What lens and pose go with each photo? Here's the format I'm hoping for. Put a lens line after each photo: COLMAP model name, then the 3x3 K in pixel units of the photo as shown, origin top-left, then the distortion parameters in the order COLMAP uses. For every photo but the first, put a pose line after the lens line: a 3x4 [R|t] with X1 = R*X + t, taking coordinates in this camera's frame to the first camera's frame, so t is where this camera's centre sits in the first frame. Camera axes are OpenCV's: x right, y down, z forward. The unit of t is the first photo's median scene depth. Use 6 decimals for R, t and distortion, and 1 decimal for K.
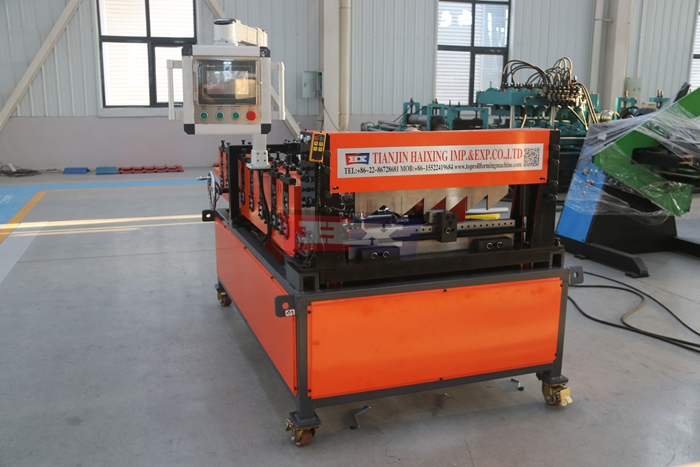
lens RADIAL K [[668.0, 0, 350.0], [0, 668.0, 233.5], [0, 0, 1]] dist [-0.126109, 0.236654]
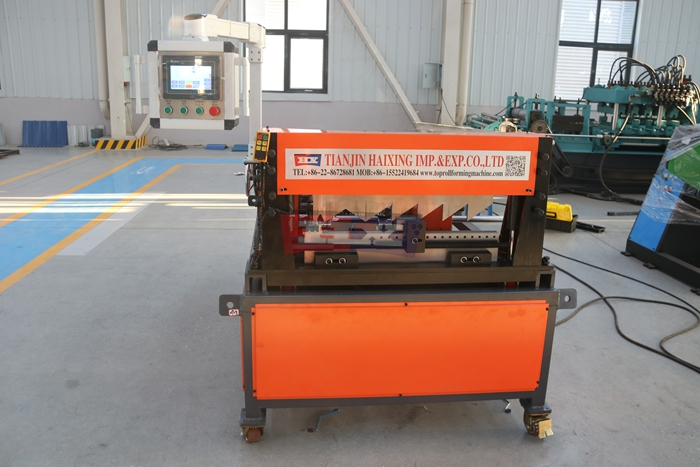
lens RADIAL K [[607.8, 0, 350.0], [0, 607.8, 233.5], [0, 0, 1]] dist [-0.156498, 0.158763]
pose [[0.971413, 0.076265, -0.224812, 0.227203], [-0.067472, 0.996635, 0.046550, -0.043297], [0.227606, -0.030051, 0.973290, 0.142969]]
